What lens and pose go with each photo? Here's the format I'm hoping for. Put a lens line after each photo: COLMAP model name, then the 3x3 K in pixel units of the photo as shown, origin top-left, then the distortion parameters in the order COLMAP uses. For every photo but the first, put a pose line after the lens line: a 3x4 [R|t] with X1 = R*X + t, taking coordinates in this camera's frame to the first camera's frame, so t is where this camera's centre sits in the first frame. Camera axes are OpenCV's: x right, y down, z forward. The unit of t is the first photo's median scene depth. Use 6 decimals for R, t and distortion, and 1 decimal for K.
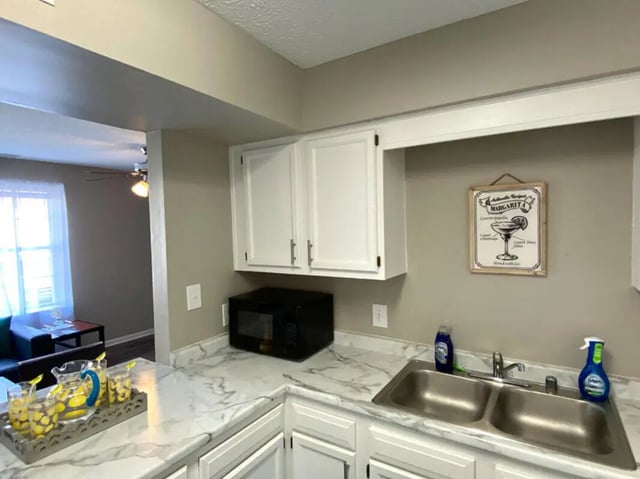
lens RADIAL K [[363.3, 0, 320.0], [0, 363.3, 239.5], [0, 0, 1]] dist [0.066731, -0.062451]
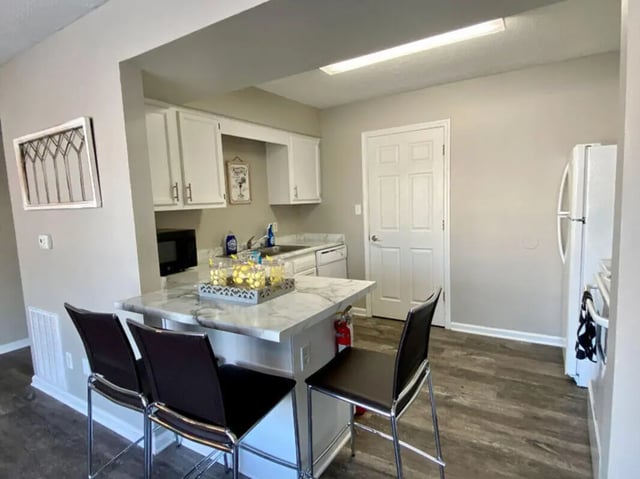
lens RADIAL K [[363.3, 0, 320.0], [0, 363.3, 239.5], [0, 0, 1]] dist [0.066731, -0.062451]
pose [[-0.007758, -0.088807, 0.996019, -1.653355], [0.081032, 0.992717, 0.089144, 0.148959], [-0.996681, 0.081401, -0.000505, 0.563372]]
